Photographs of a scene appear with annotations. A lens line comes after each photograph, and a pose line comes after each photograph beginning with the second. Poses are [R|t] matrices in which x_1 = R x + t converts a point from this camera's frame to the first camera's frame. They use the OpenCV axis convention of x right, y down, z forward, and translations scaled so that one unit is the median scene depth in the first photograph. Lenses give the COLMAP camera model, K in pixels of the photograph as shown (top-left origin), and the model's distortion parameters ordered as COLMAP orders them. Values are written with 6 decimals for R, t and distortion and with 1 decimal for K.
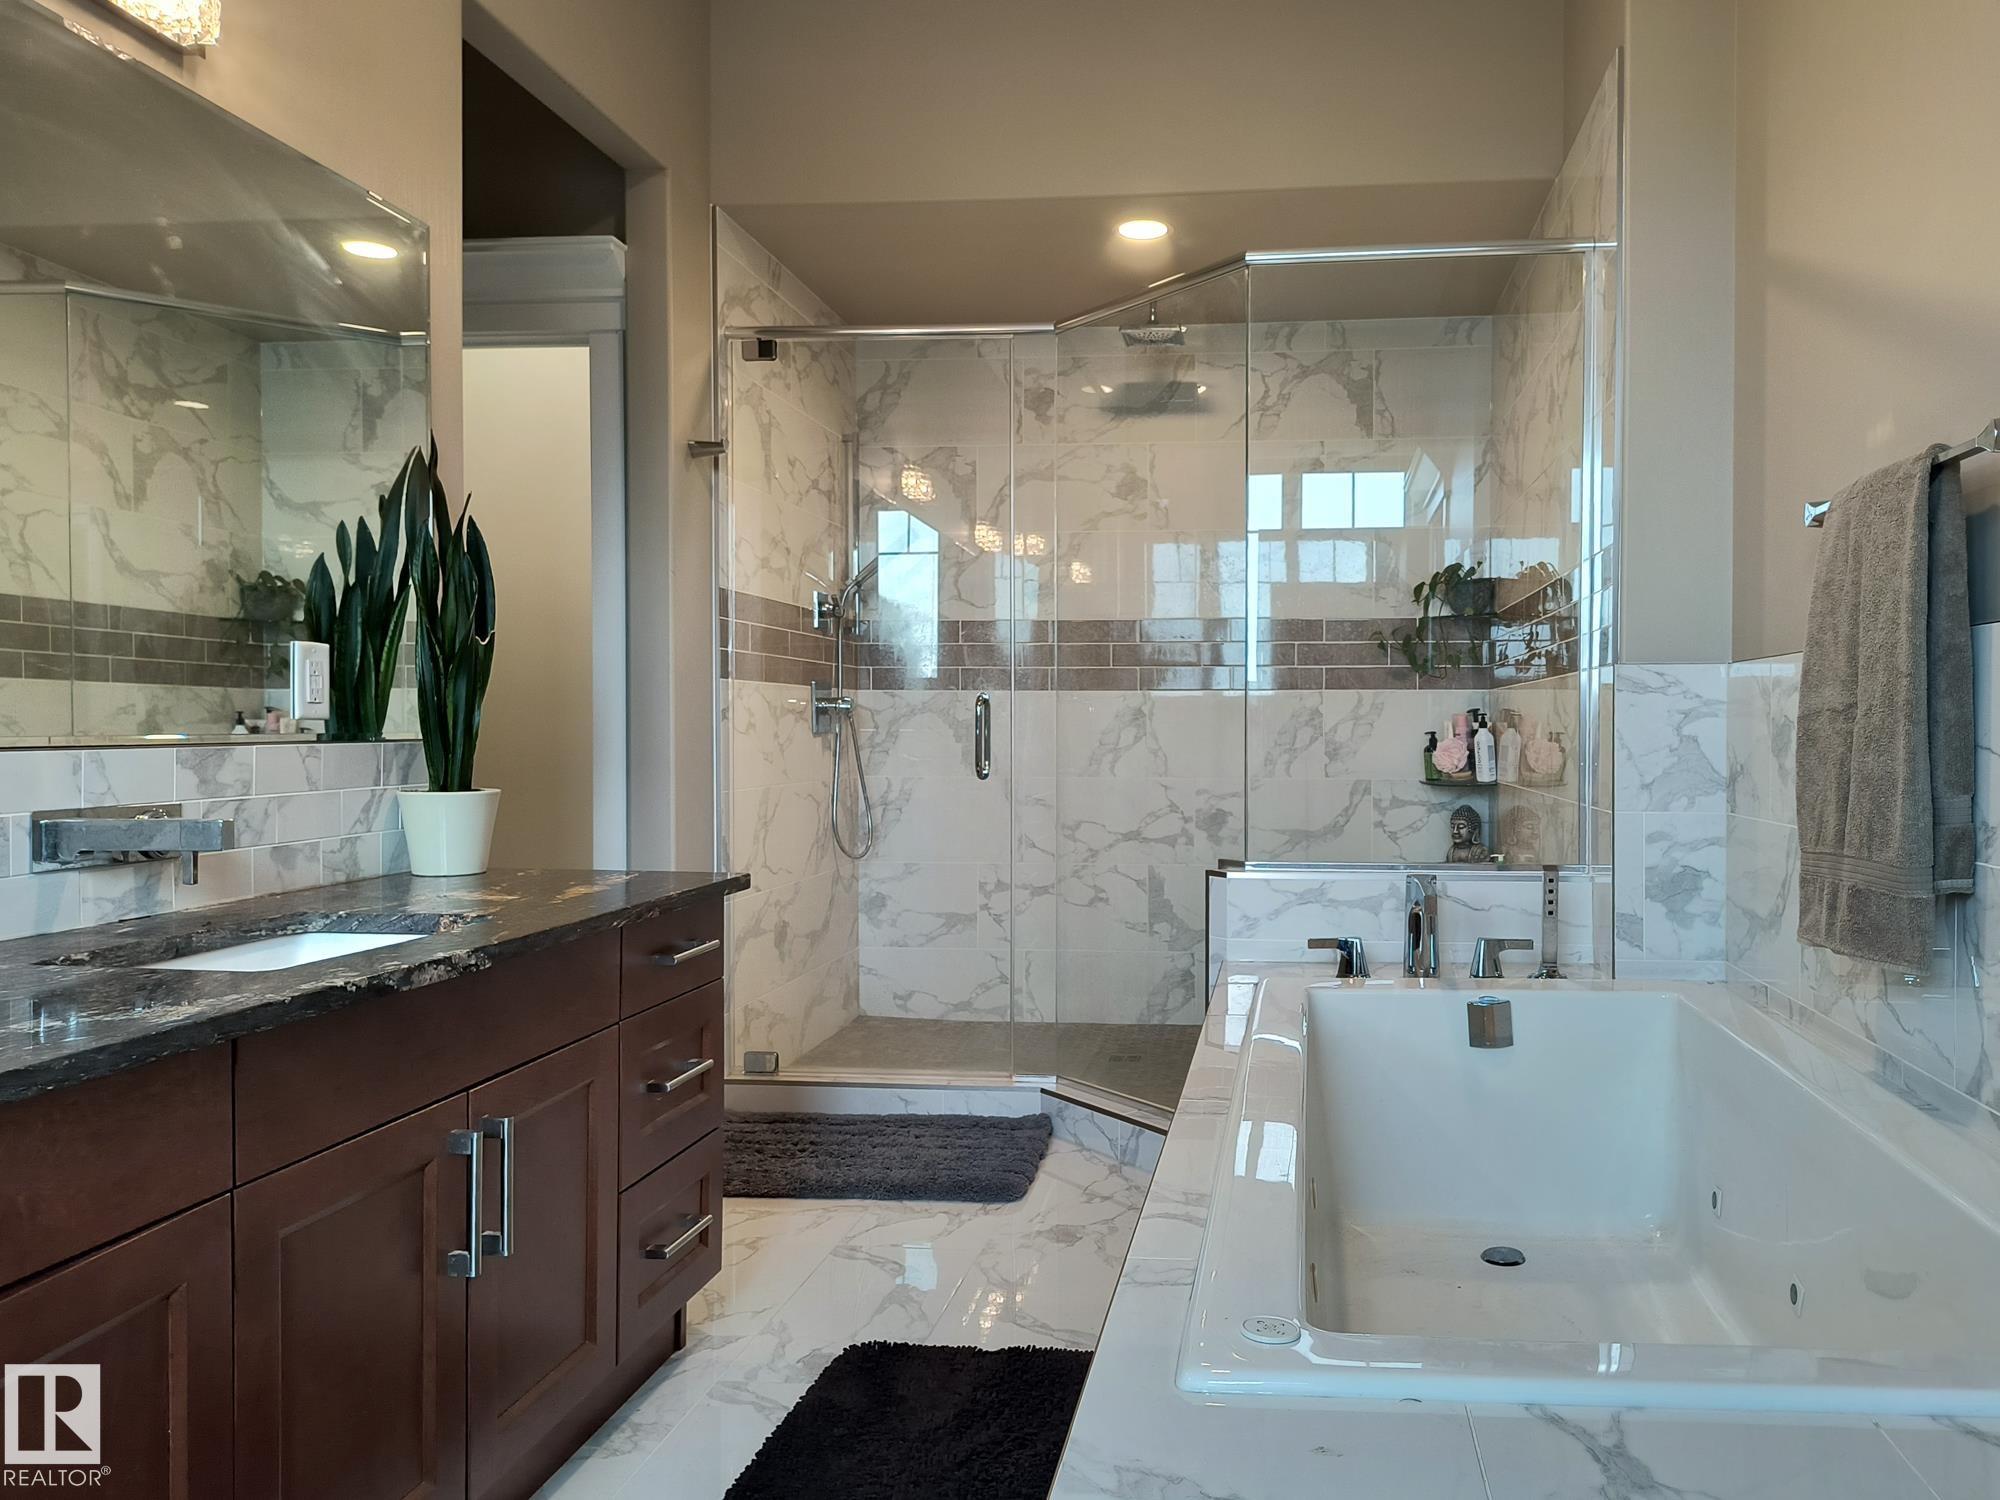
lens RADIAL K [[1272.6, 0, 1001.1], [0, 1272.6, 739.7], [0, 0, 1]] dist [0.032898, -0.048986]
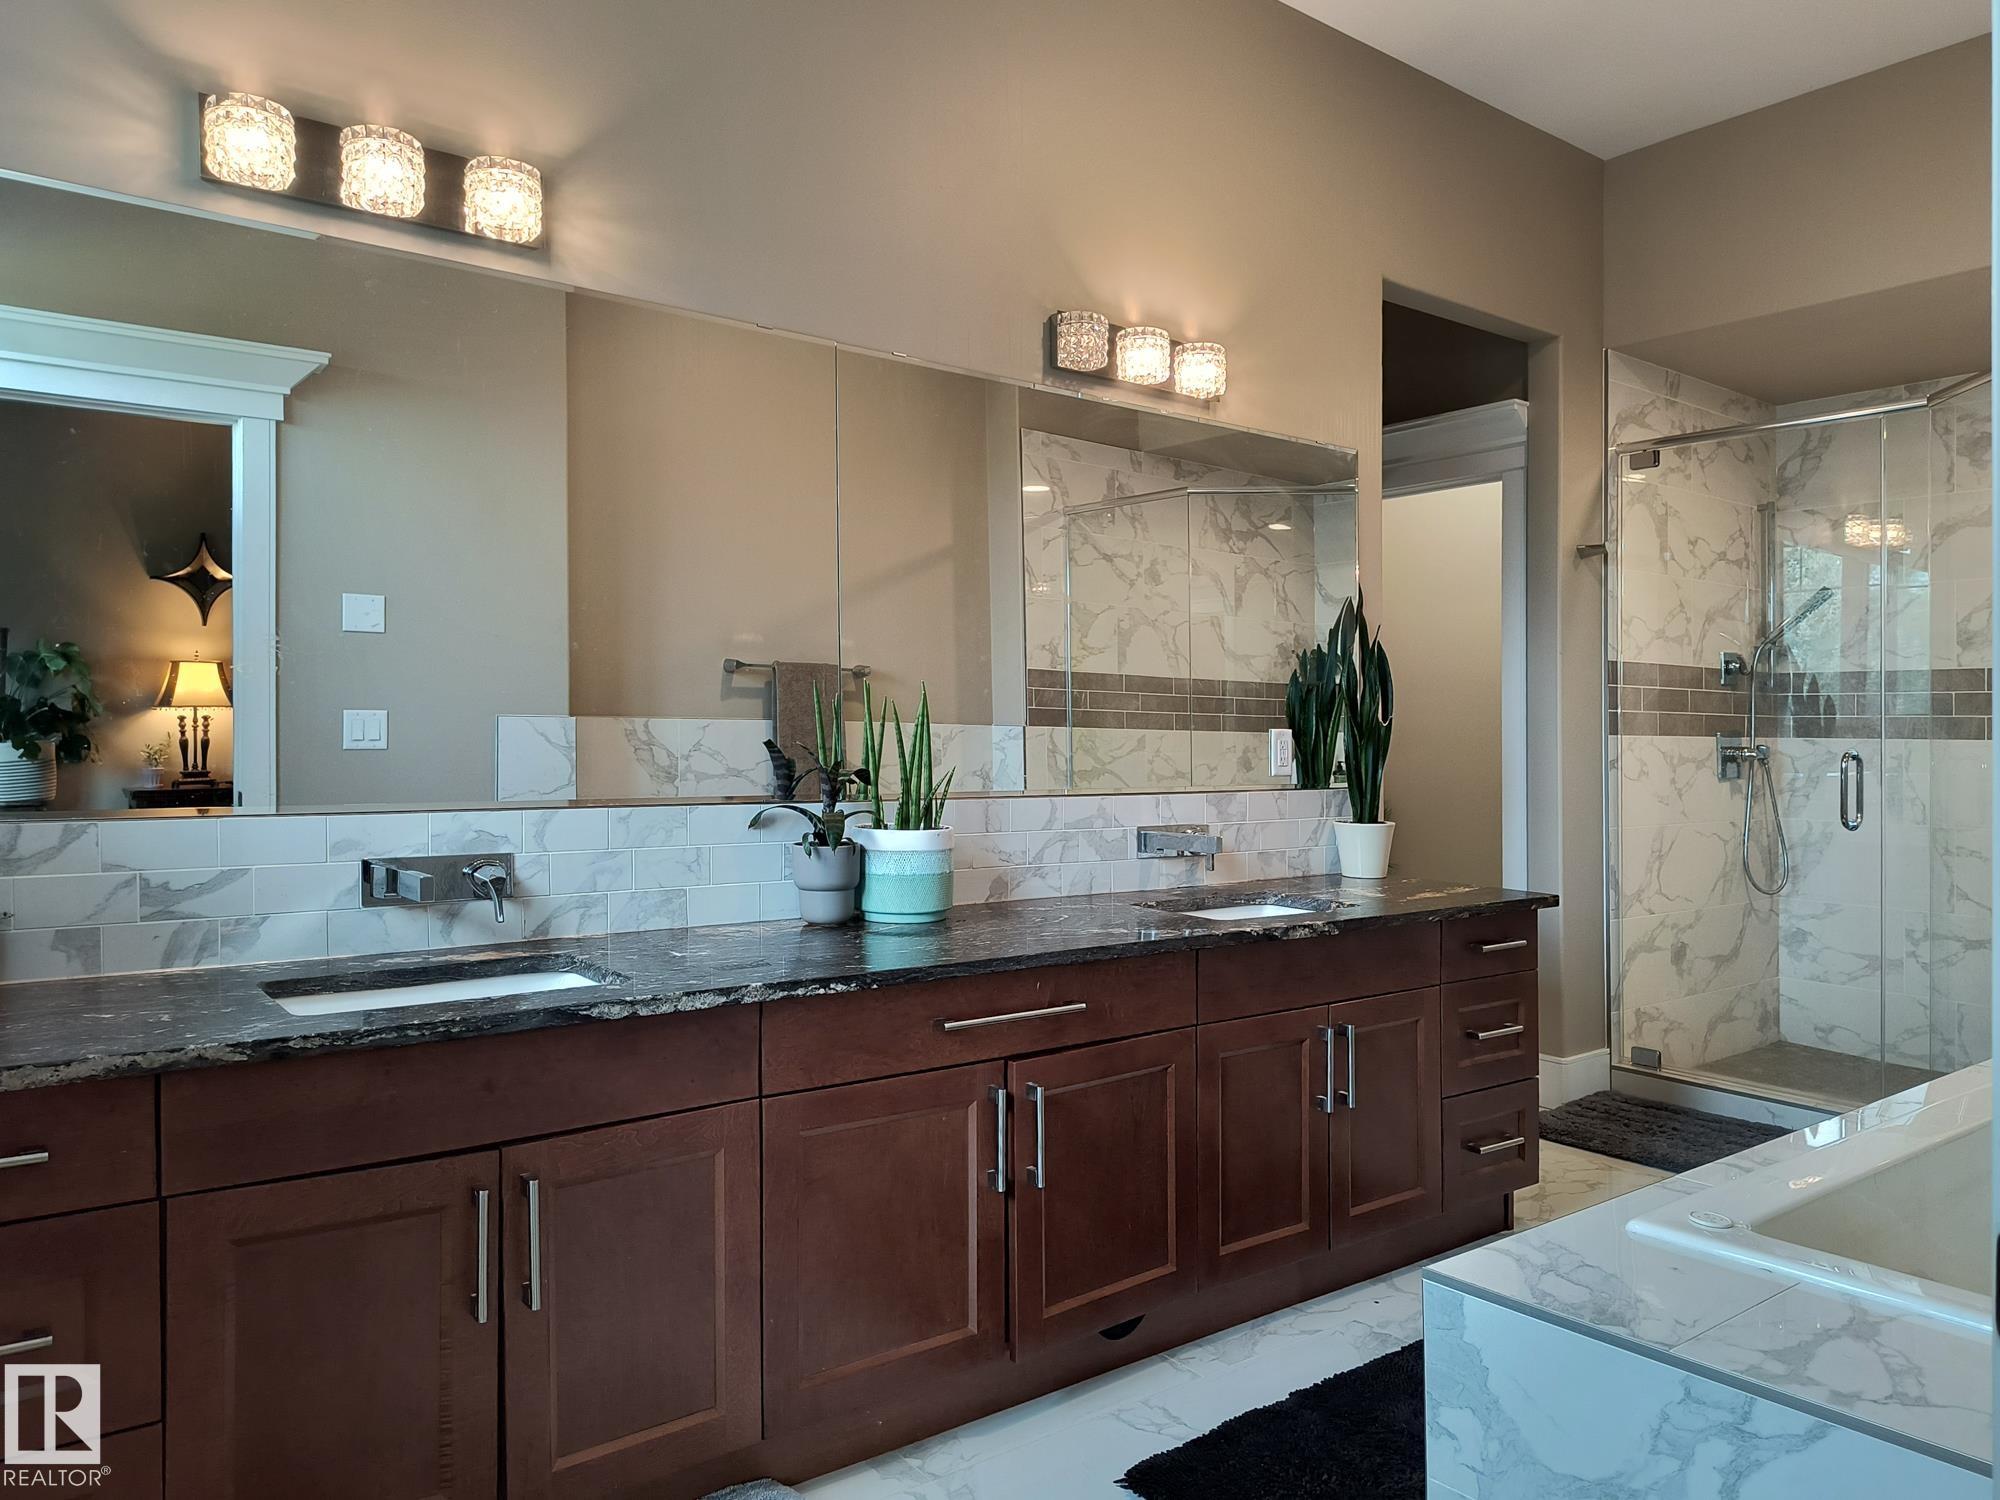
lens RADIAL K [[1397.3, 0, 1000.0], [0, 1397.3, 750.0], [0, 0, 1]] dist [-0.003796, -0.003137]
pose [[0.672160, 0.016407, -0.740224, 0.375332], [-0.004946, 0.999832, 0.017670, -0.054466], [0.740389, -0.008216, 0.672128, -0.325080]]
